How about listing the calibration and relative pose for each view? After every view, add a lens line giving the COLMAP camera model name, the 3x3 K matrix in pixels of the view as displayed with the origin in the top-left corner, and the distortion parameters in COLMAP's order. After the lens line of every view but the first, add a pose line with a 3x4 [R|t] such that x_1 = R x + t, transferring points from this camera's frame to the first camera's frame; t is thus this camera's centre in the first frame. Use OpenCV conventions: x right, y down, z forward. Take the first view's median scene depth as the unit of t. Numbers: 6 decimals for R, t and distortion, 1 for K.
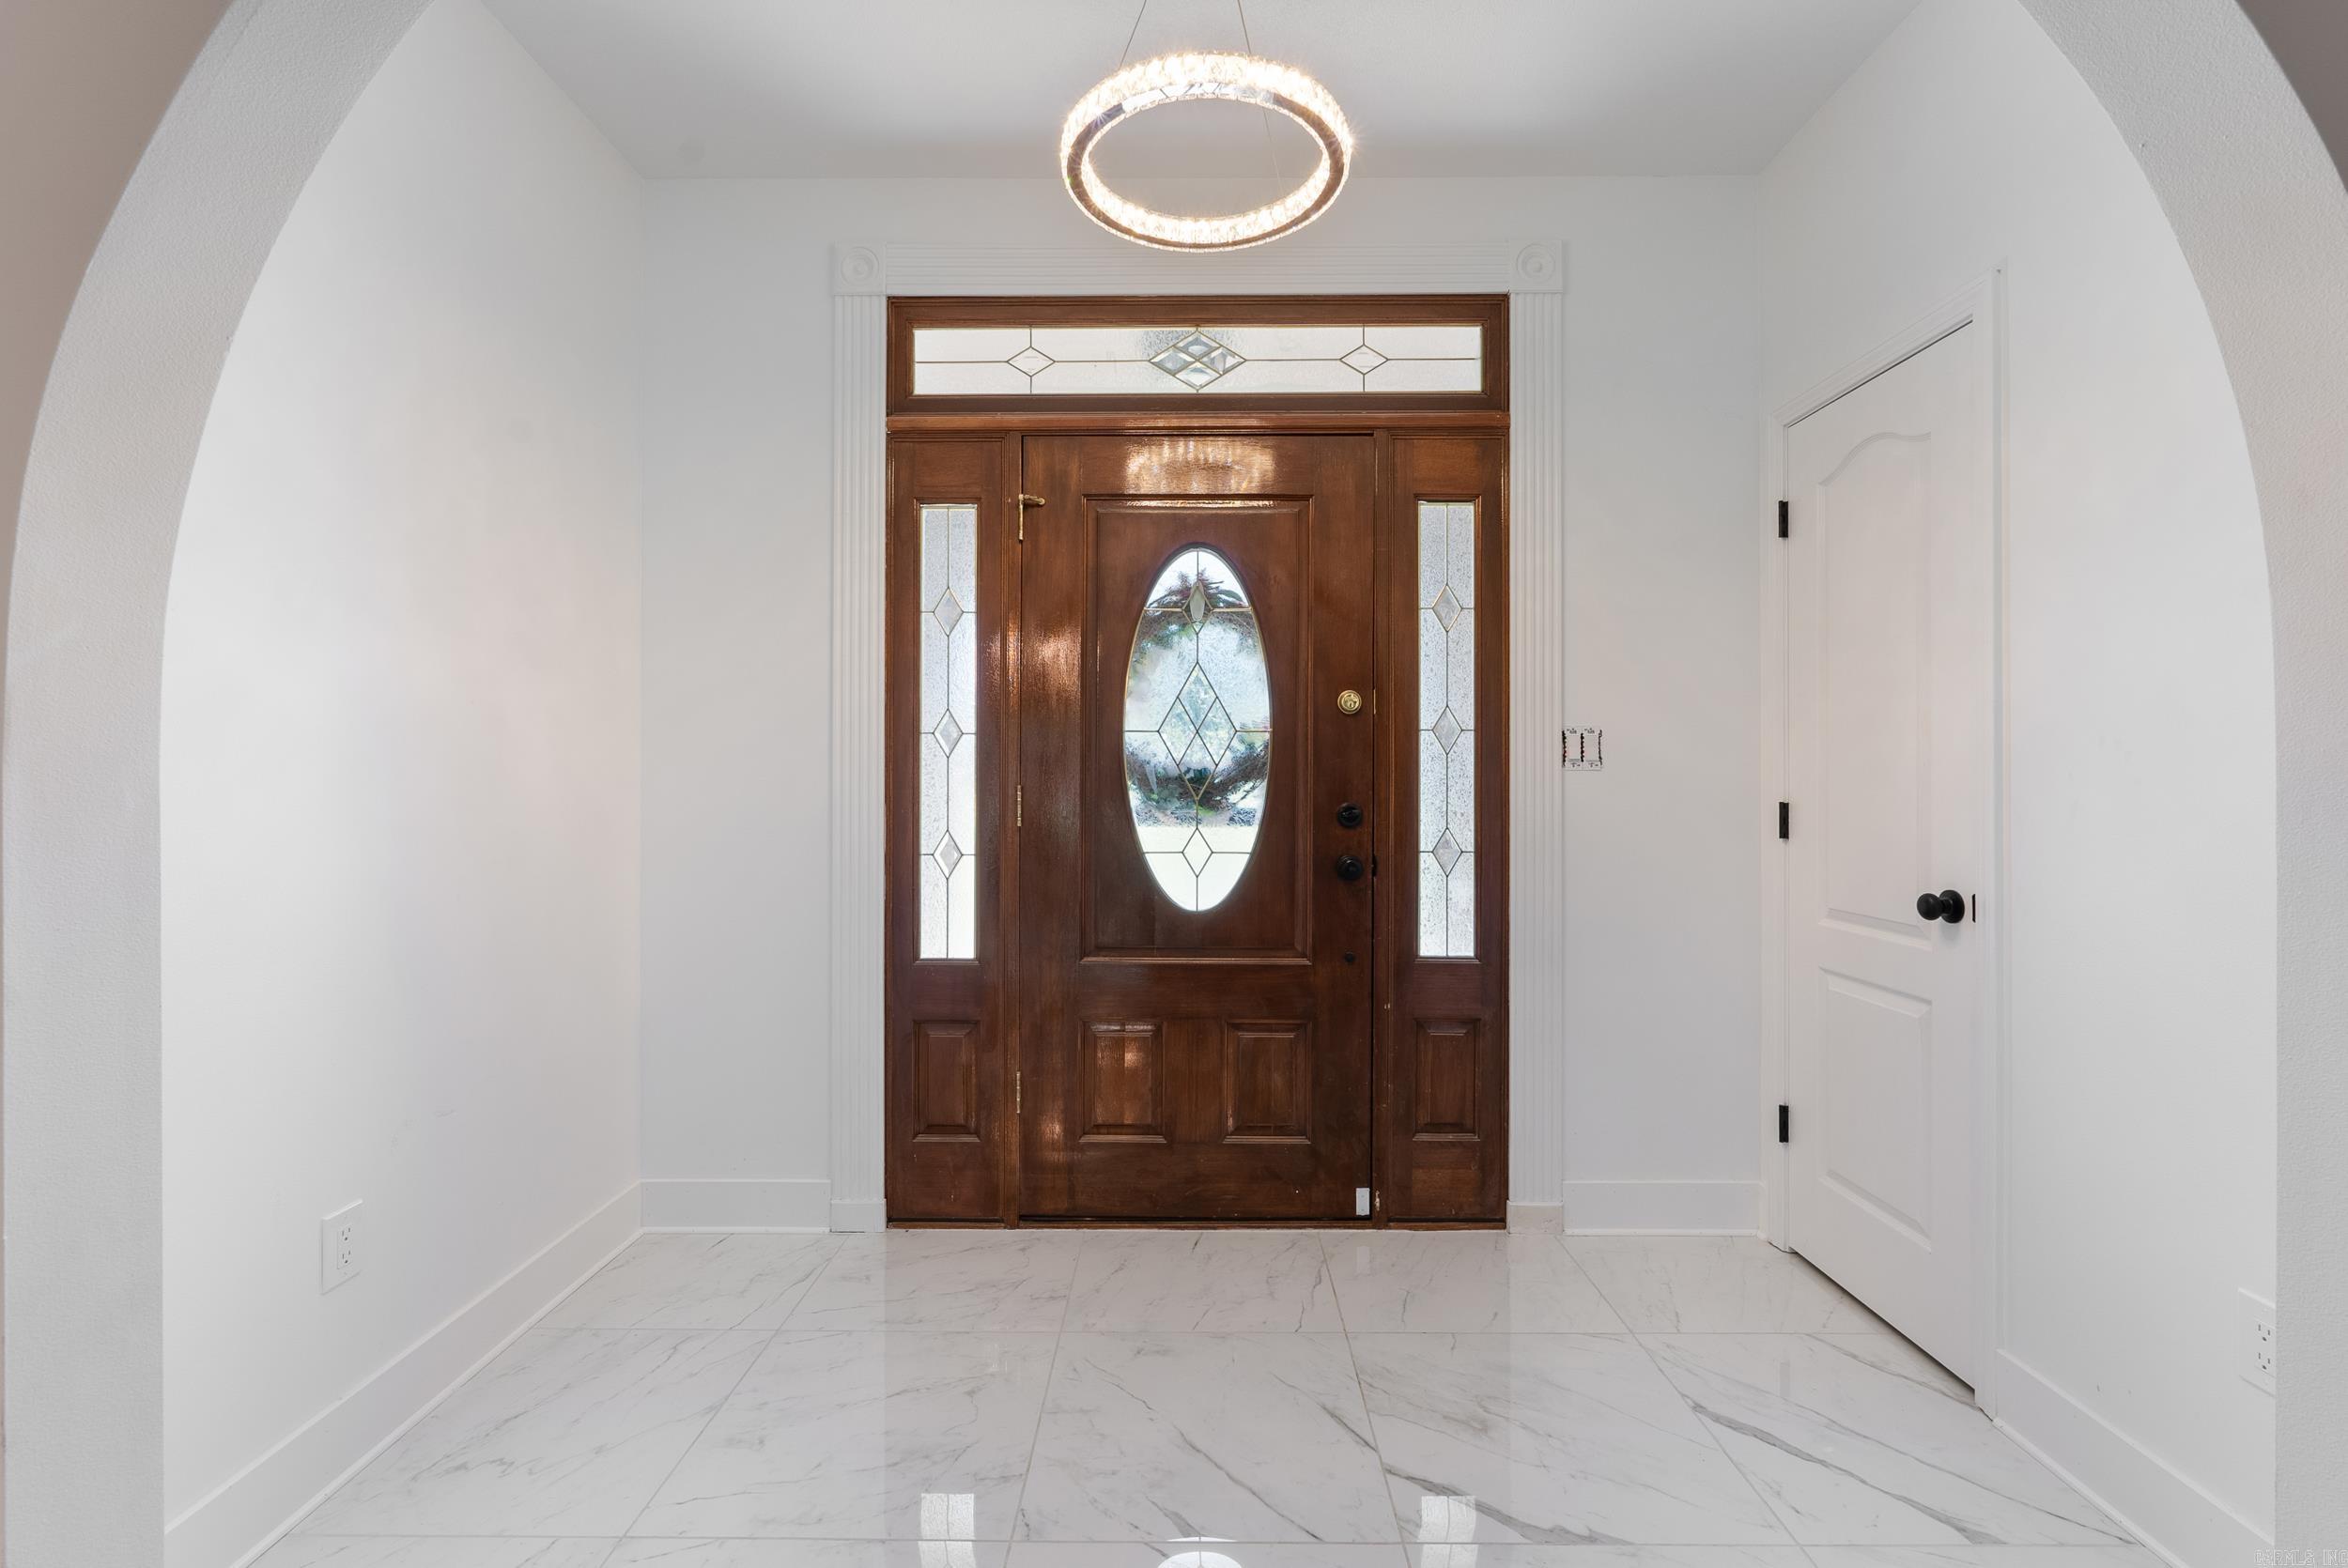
lens RADIAL K [[1037.5, 0, 1180.1], [0, 1037.5, 772.8], [0, 0, 1]] dist [-0.006921, 0.000417]
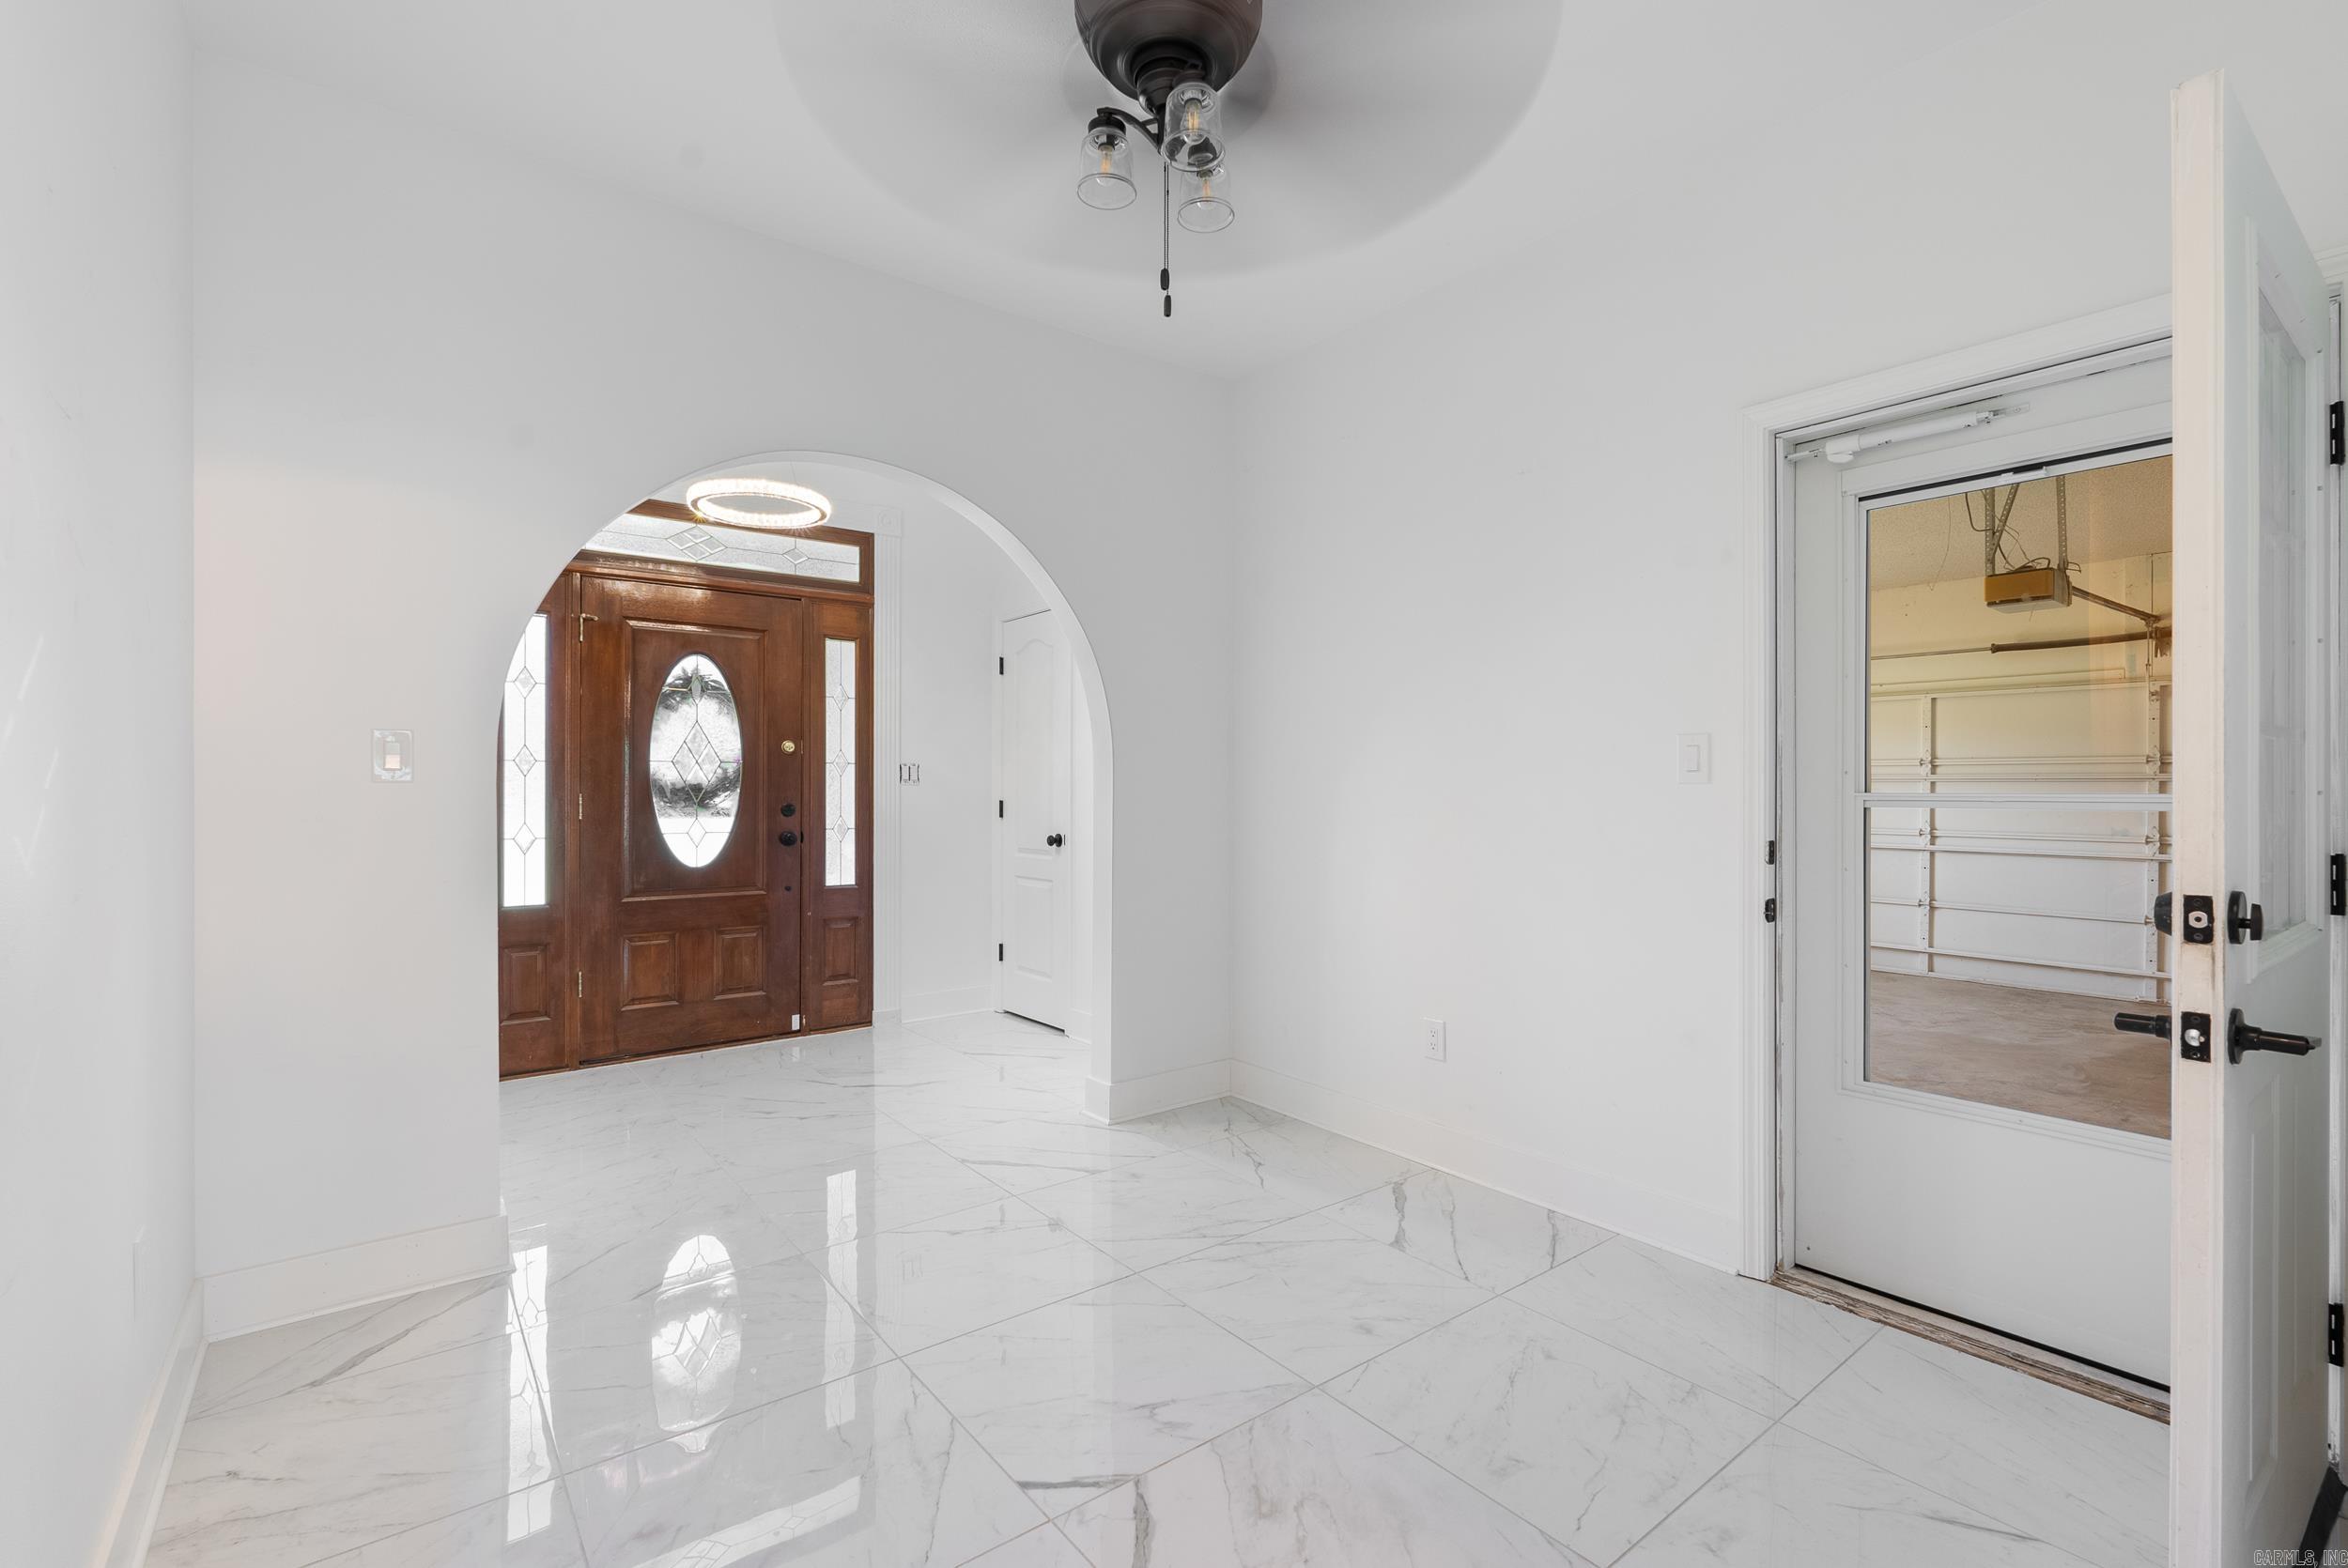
lens RADIAL K [[1037.5, 0, 1174.4], [0, 1037.5, 782.3], [0, 0, 1]] dist [-0.006921, 0.000417]
pose [[0.785366, 0.001389, 0.619030, -0.423601], [-0.001996, 0.999998, 0.000288, -0.008556], [-0.619028, -0.001462, 0.785368, -0.829386]]
